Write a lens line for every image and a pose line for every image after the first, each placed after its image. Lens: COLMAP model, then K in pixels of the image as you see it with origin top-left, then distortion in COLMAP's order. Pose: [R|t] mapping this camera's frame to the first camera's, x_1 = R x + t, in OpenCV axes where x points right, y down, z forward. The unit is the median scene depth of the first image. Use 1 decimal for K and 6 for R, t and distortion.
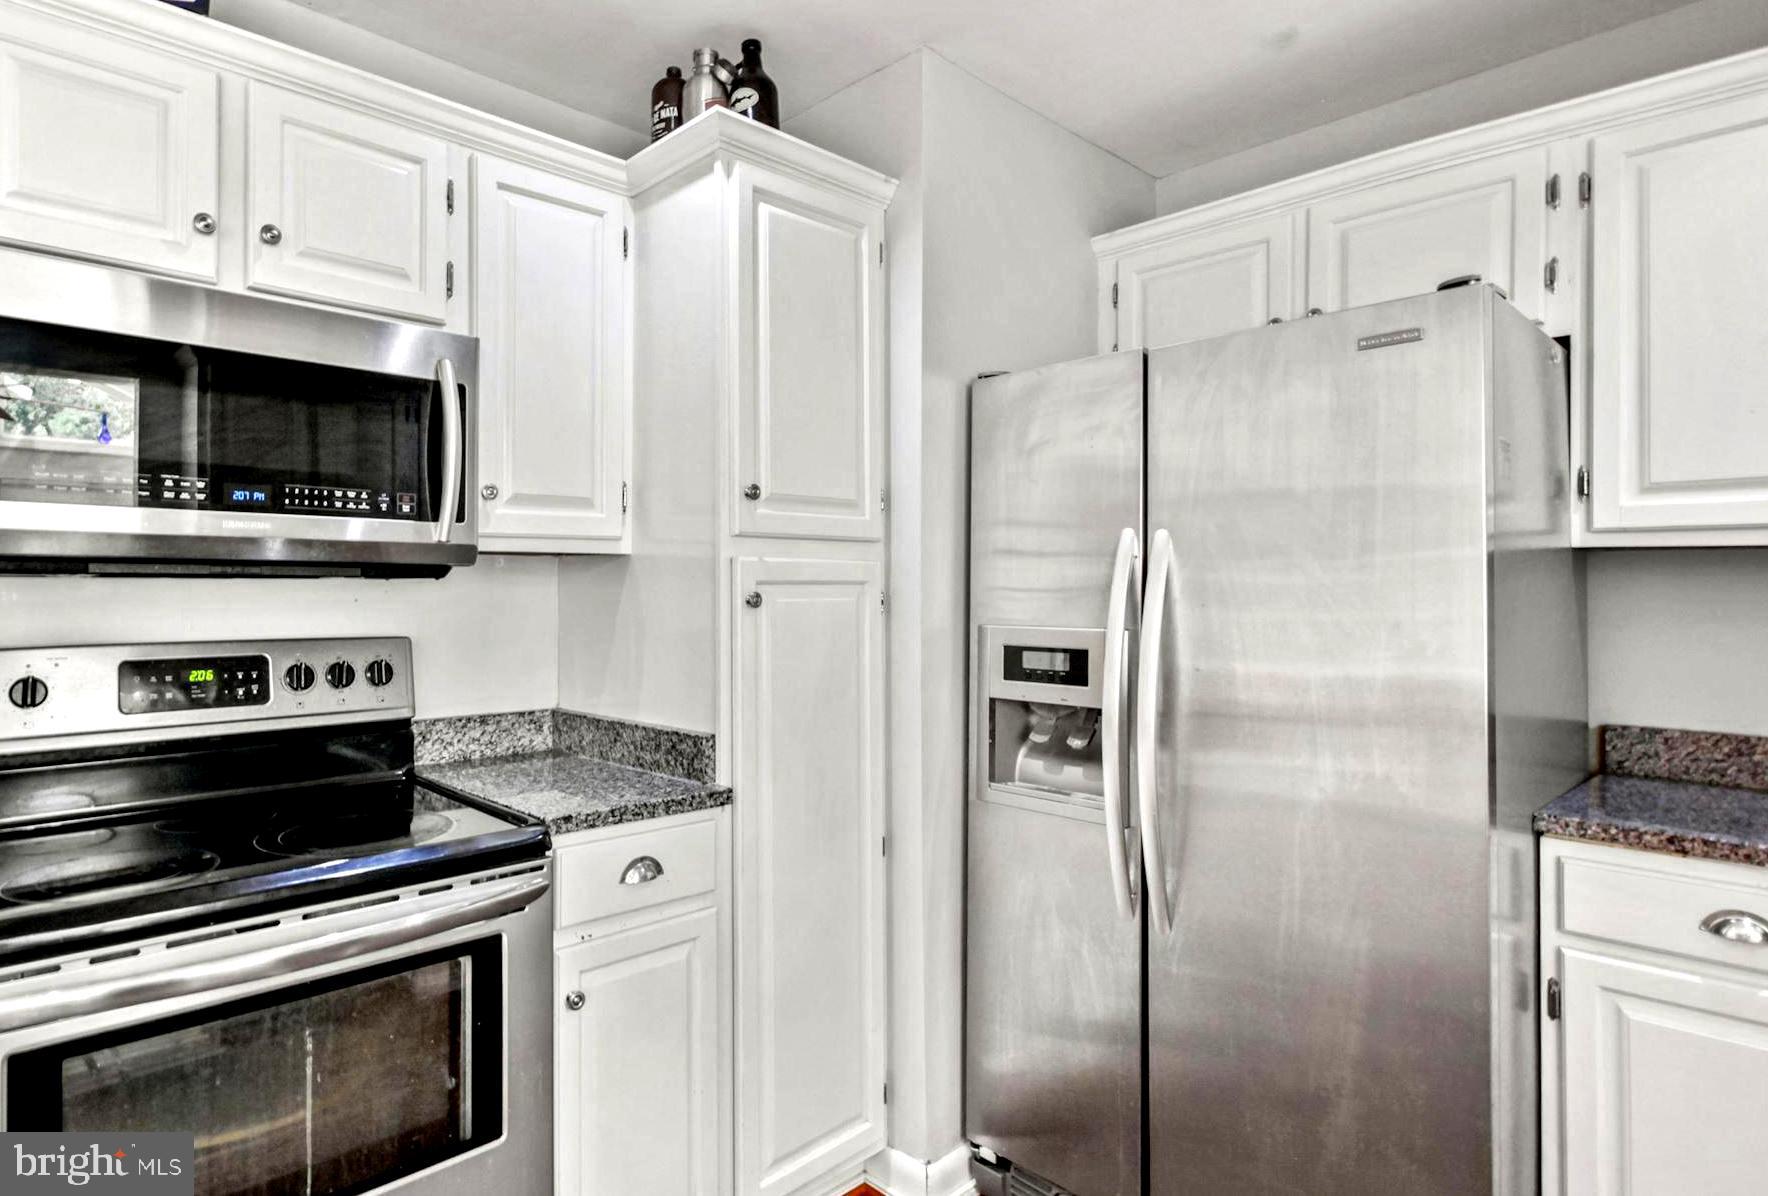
lens RADIAL K [[982.7, 0, 724.0], [0, 982.7, 581.1], [0, 0, 1]] dist [0.014511, -0.002437]
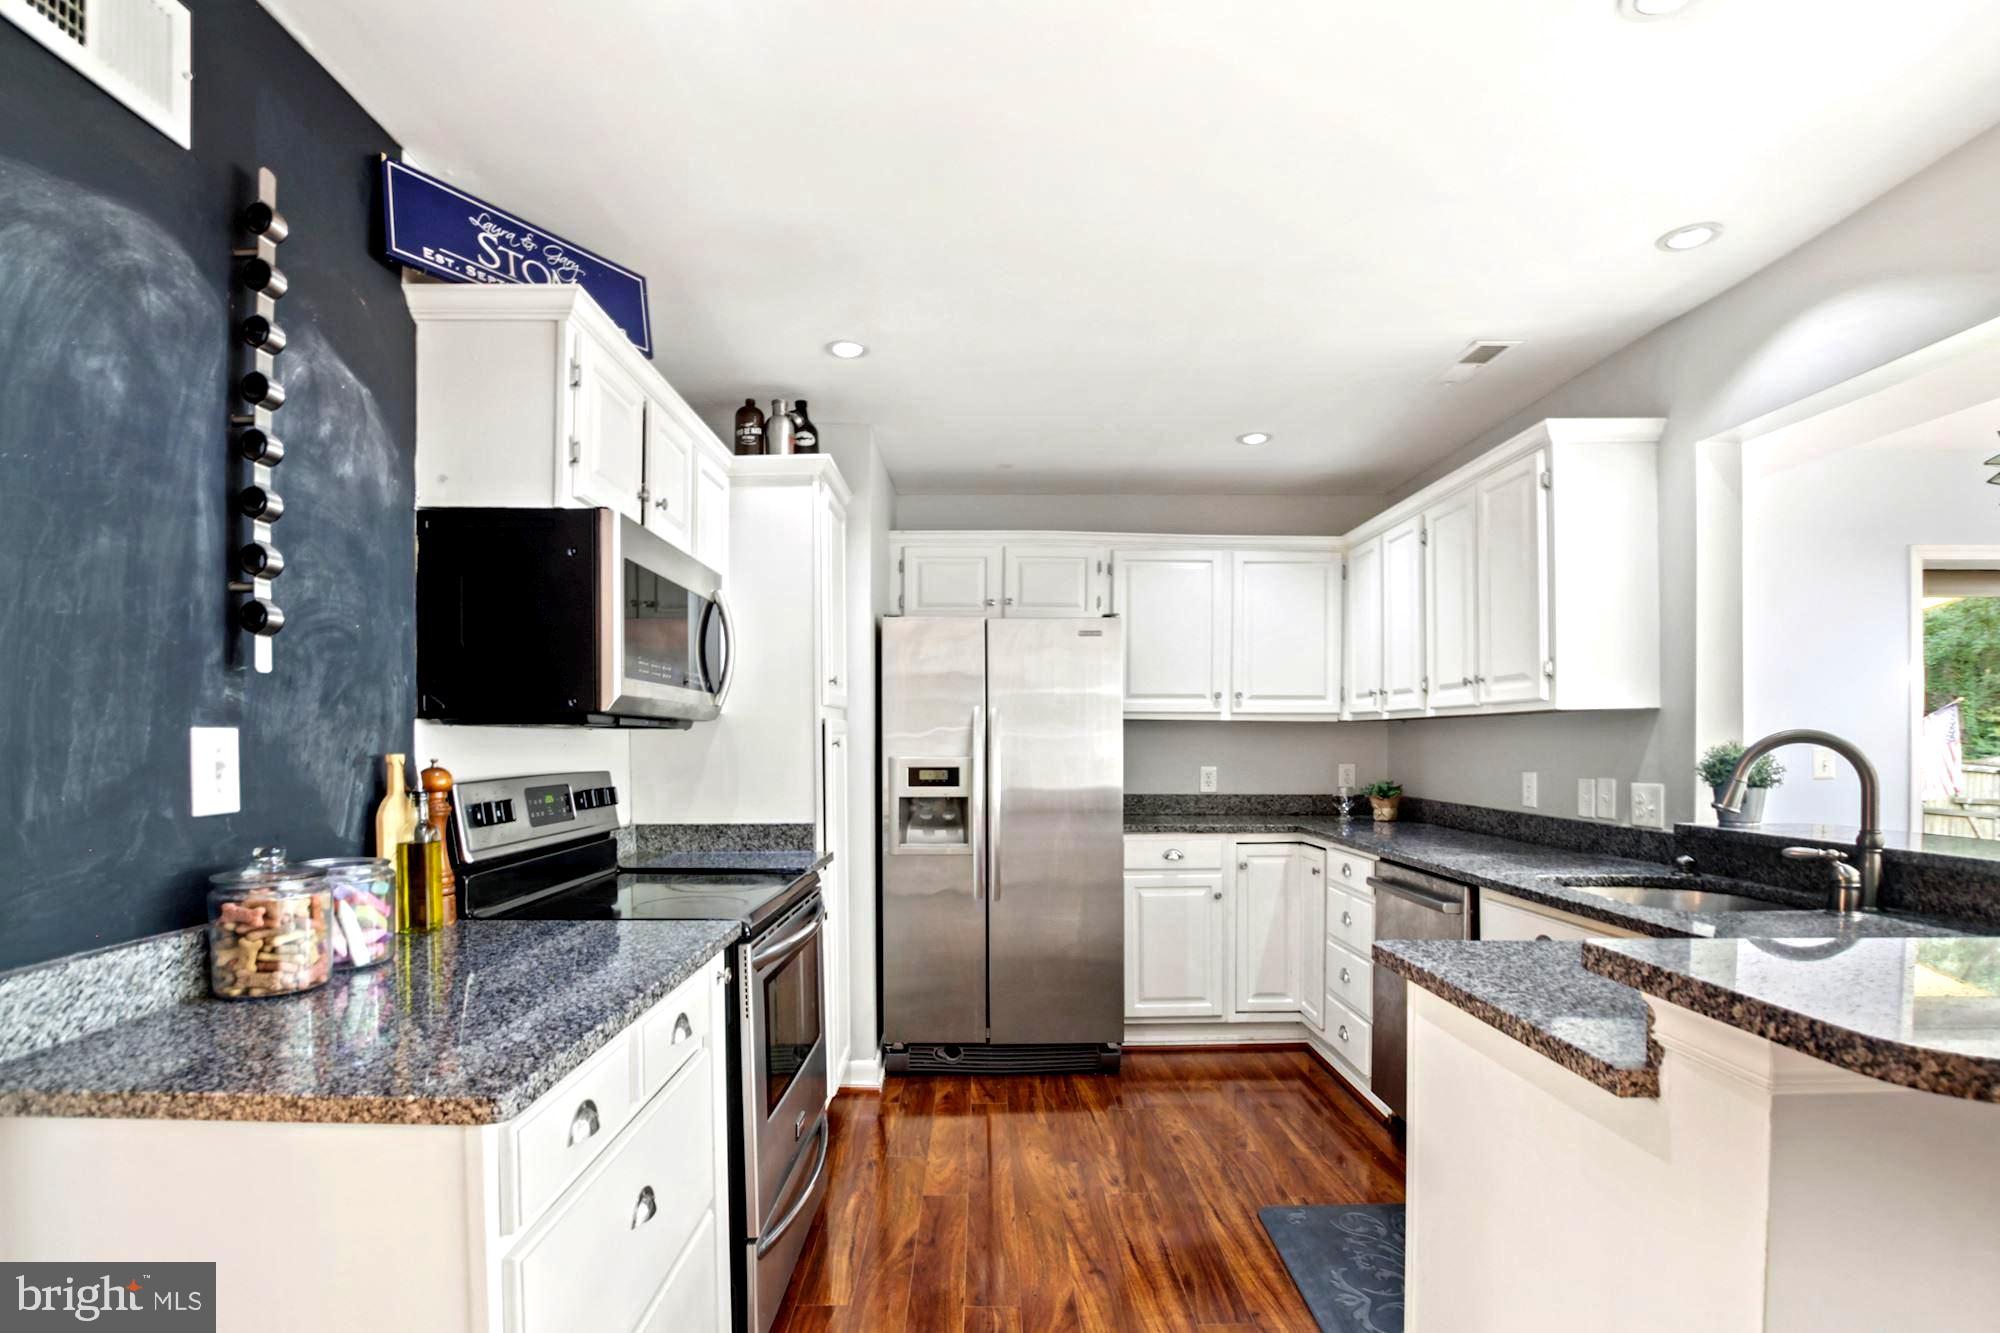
lens RADIAL K [[957.2, 0, 993.3], [0, 957.2, 755.4], [0, 0, 1]] dist [-0.036927, 0.004089]
pose [[0.661713, -0.015097, 0.749605, -0.991071], [-0.001022, 0.999778, 0.021038, 0.005415], [-0.749757, -0.014688, 0.661551, -0.302141]]
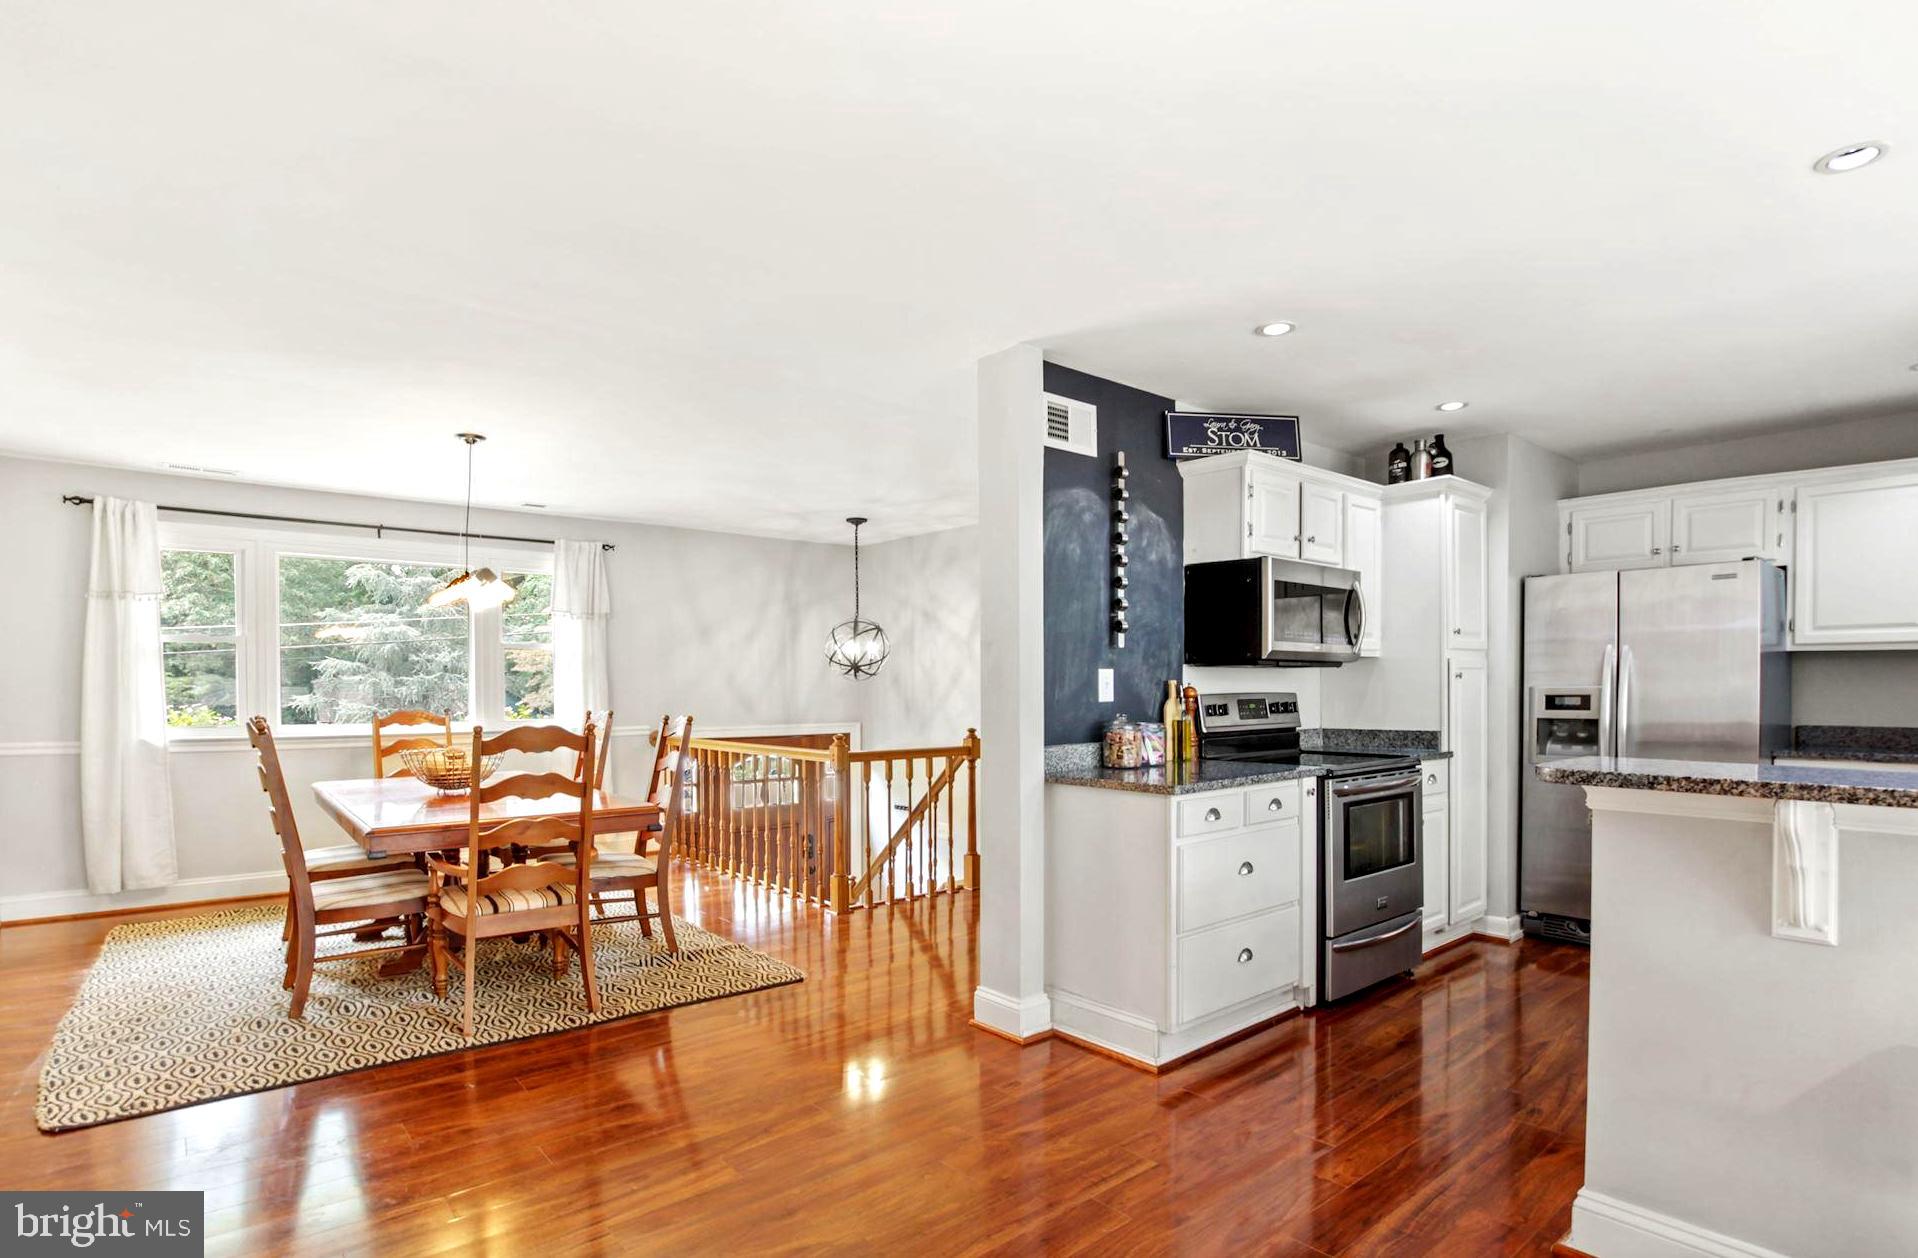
lens RADIAL K [[917.9, 0, 939.2], [0, 917.9, 712.9], [0, 0, 1]] dist [-0.036927, 0.004089]
pose [[0.999059, -0.008680, -0.042497, -1.107363], [0.010090, 0.999402, 0.033080, 0.023576], [0.042185, -0.033477, 0.998549, -1.246877]]
